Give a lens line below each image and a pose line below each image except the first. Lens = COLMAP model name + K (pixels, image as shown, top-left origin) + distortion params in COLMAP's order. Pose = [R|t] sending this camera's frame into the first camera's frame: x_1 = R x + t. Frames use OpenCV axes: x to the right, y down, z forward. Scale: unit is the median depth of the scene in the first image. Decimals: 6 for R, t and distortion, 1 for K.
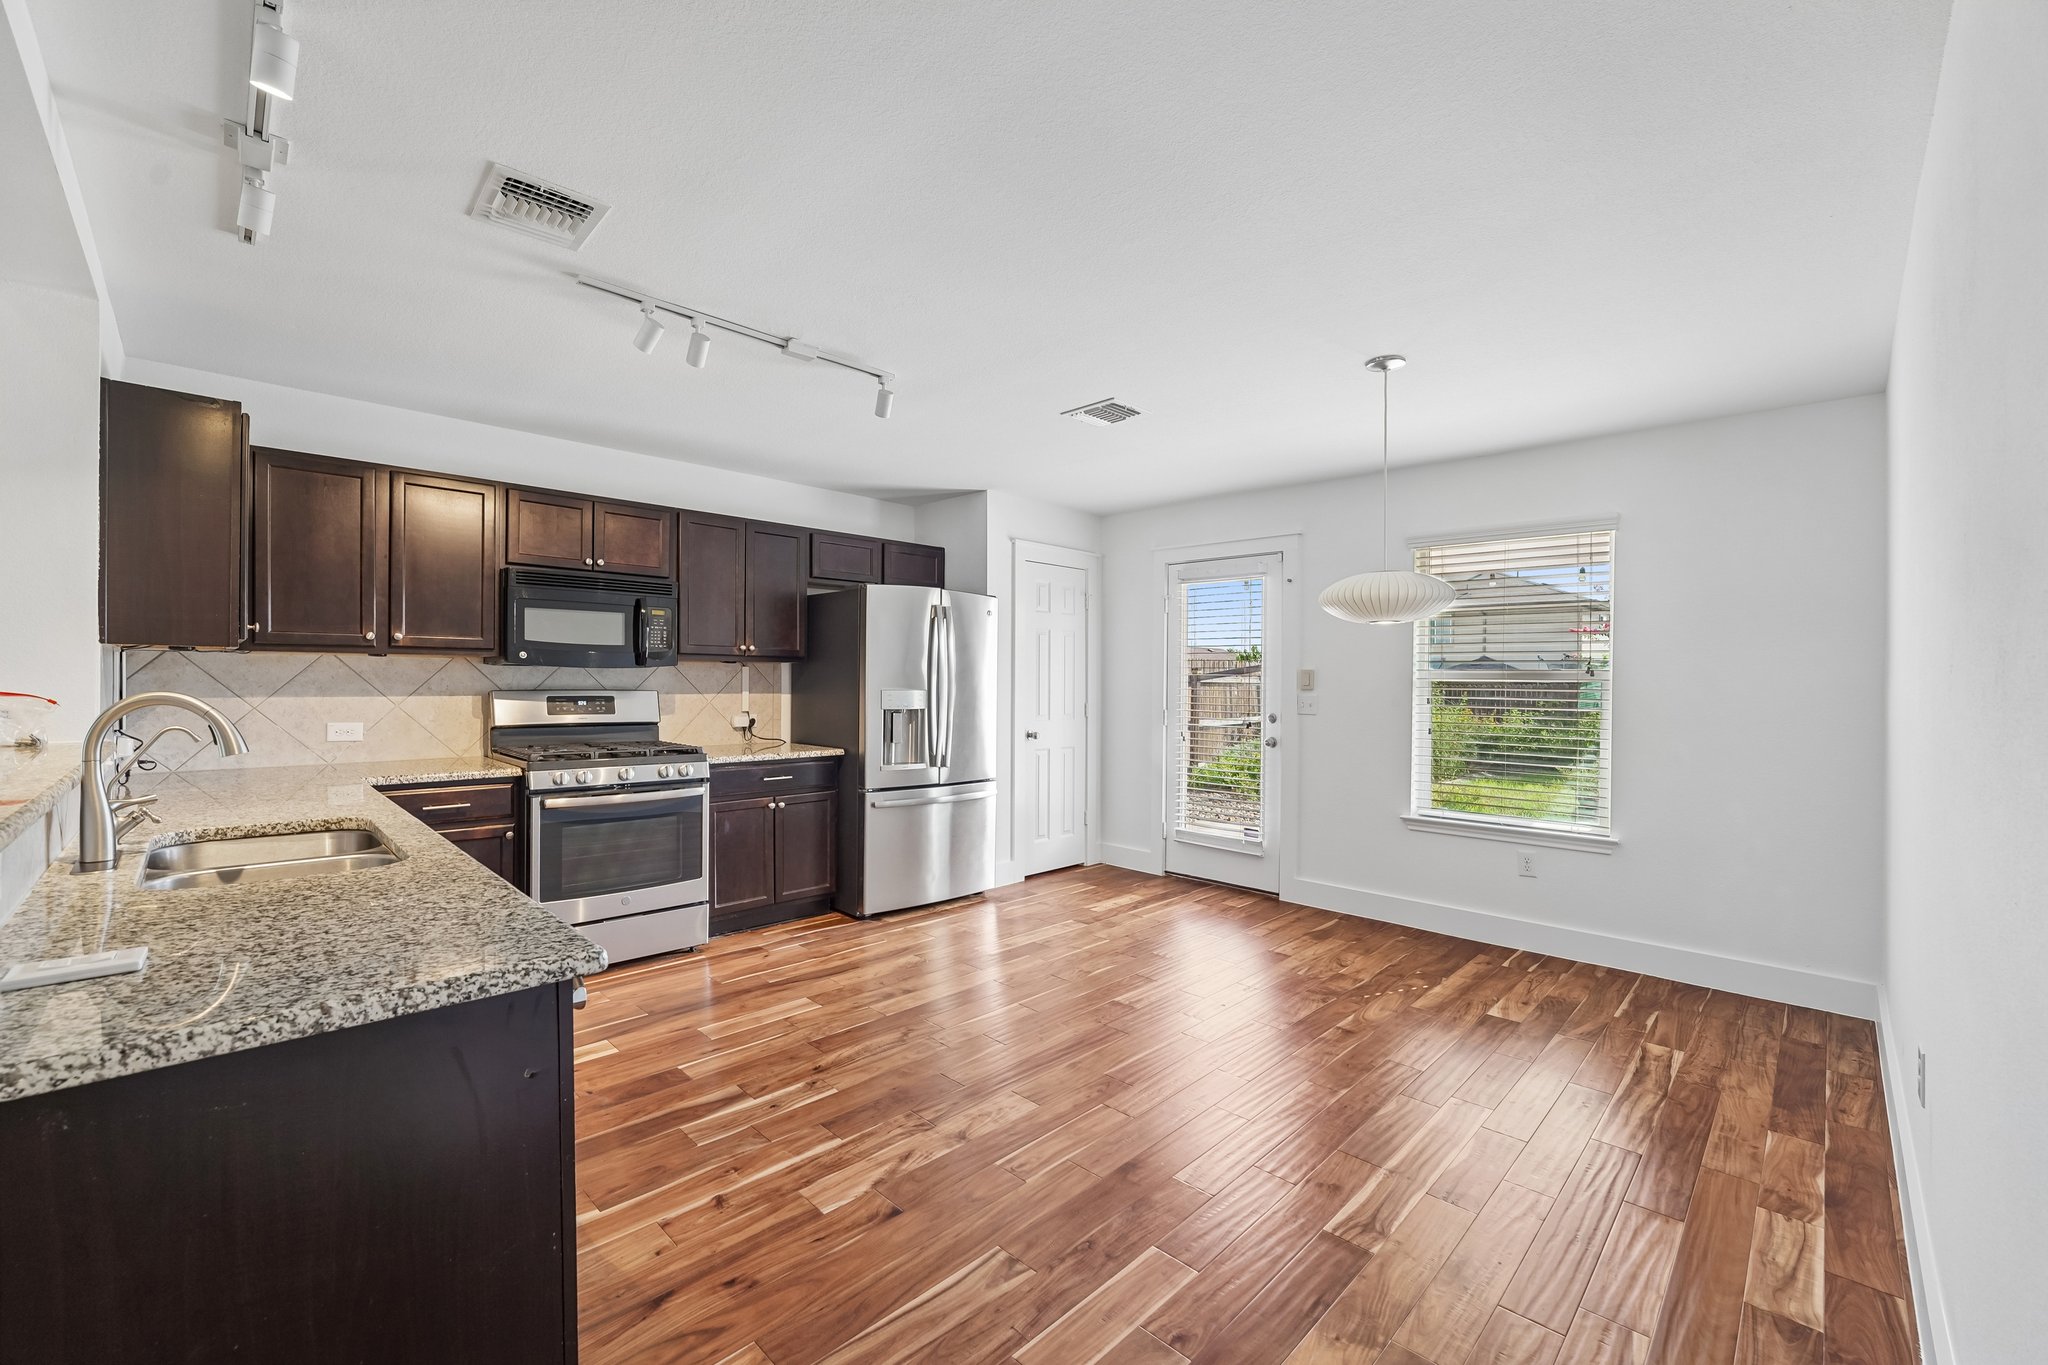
lens RADIAL K [[823.7, 0, 1009.2], [0, 823.7, 676.8], [0, 0, 1]] dist [-0.024731, -0.000092]
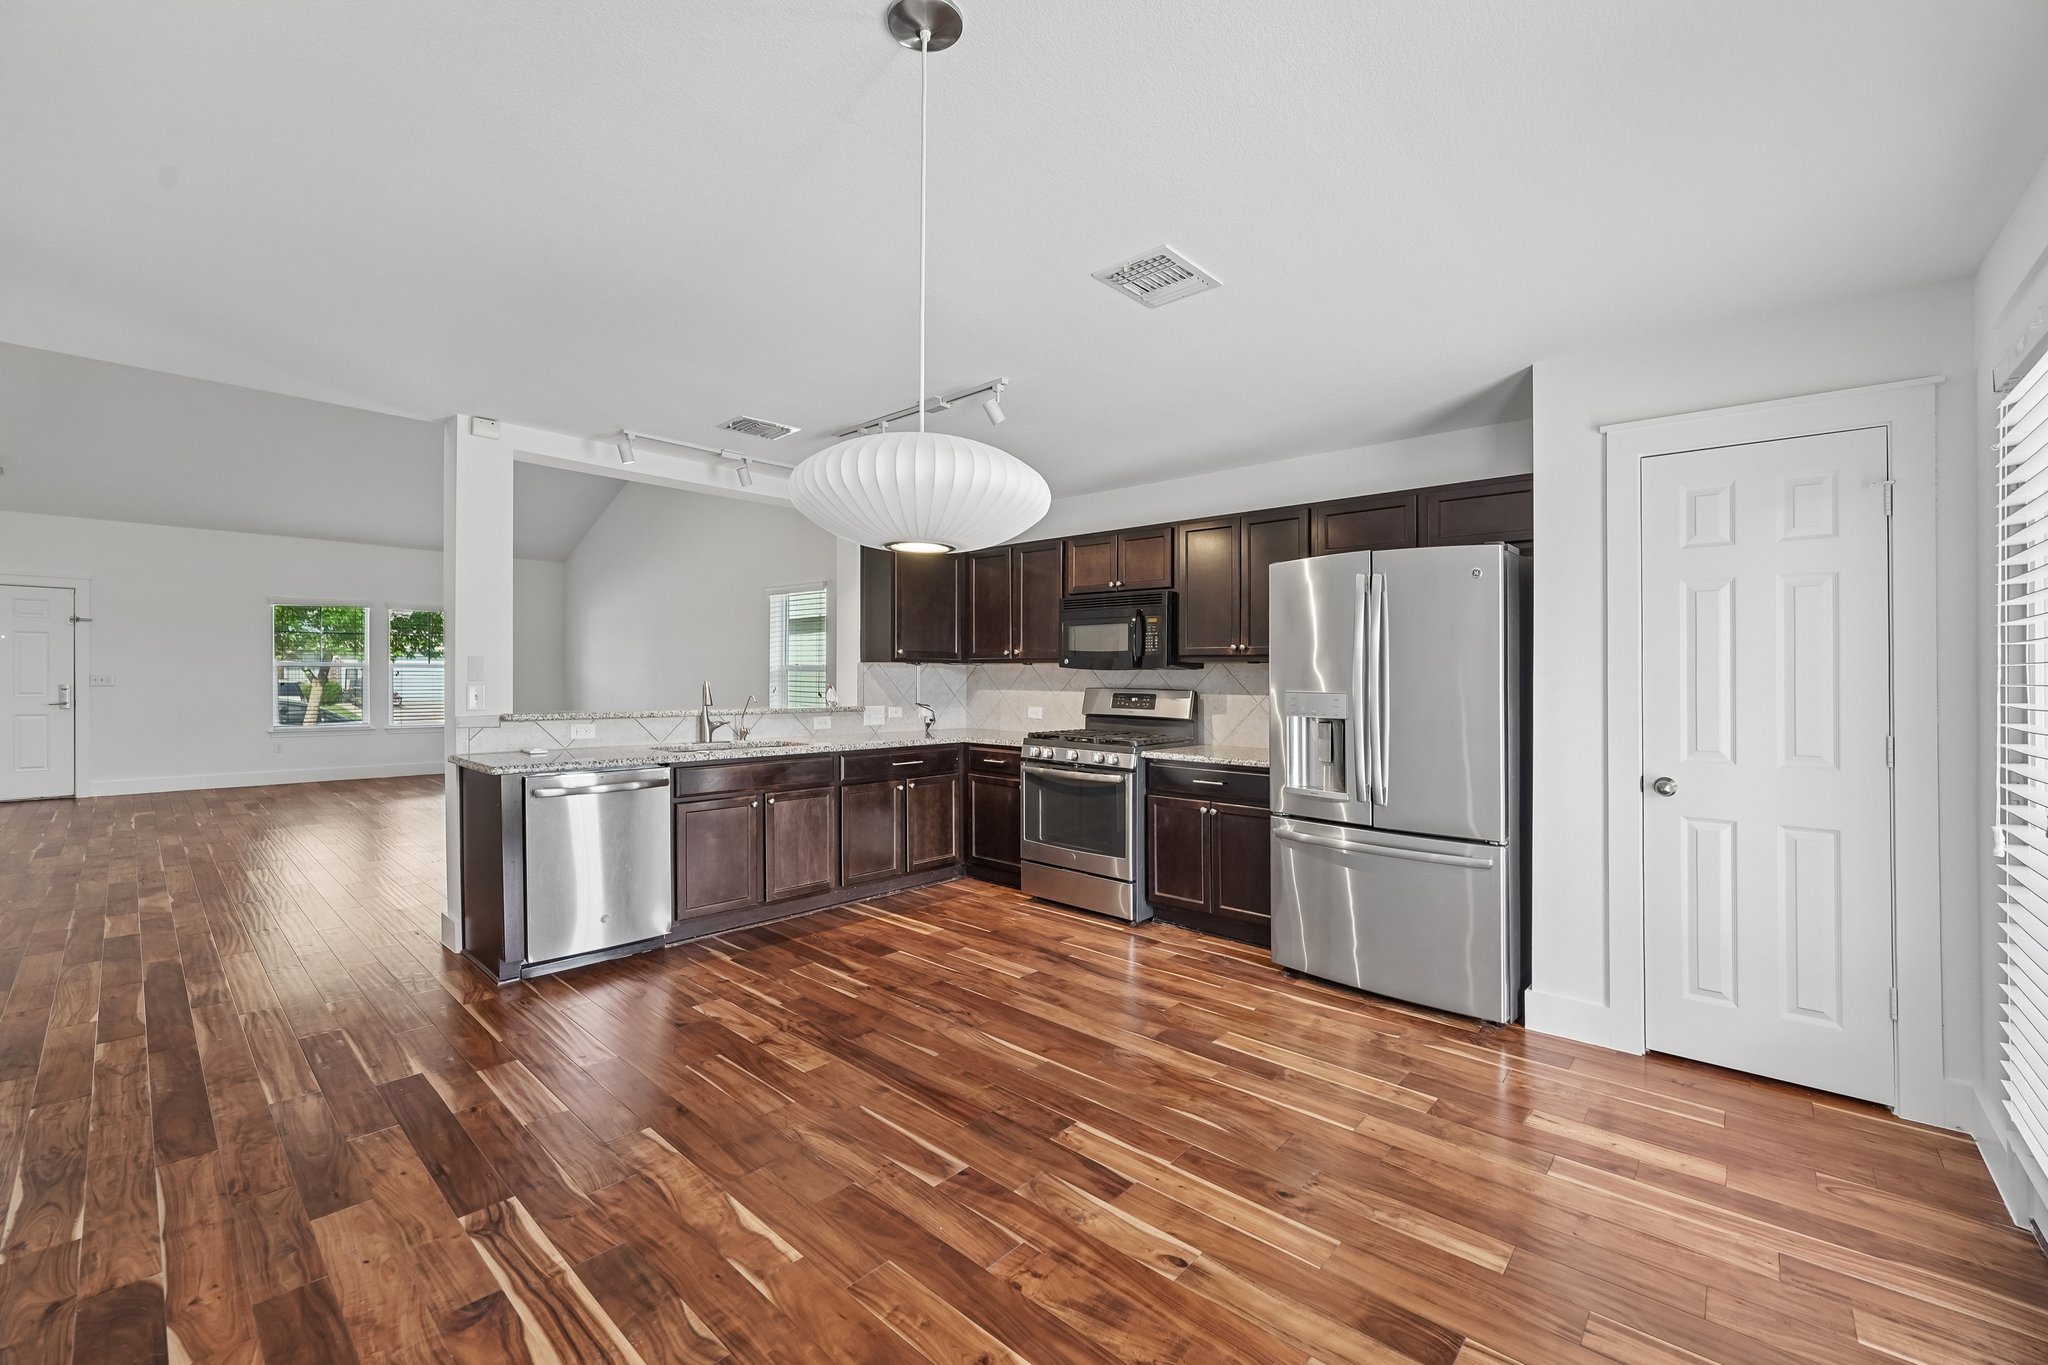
lens RADIAL K [[823.7, 0, 1009.2], [0, 823.7, 676.8], [0, 0, 1]] dist [-0.024731, -0.000092]
pose [[0.057087, -0.009743, -0.998322, 0.731356], [-0.003351, 0.999945, -0.009951, 0.011998], [0.998364, 0.003914, 0.057051, 0.785655]]
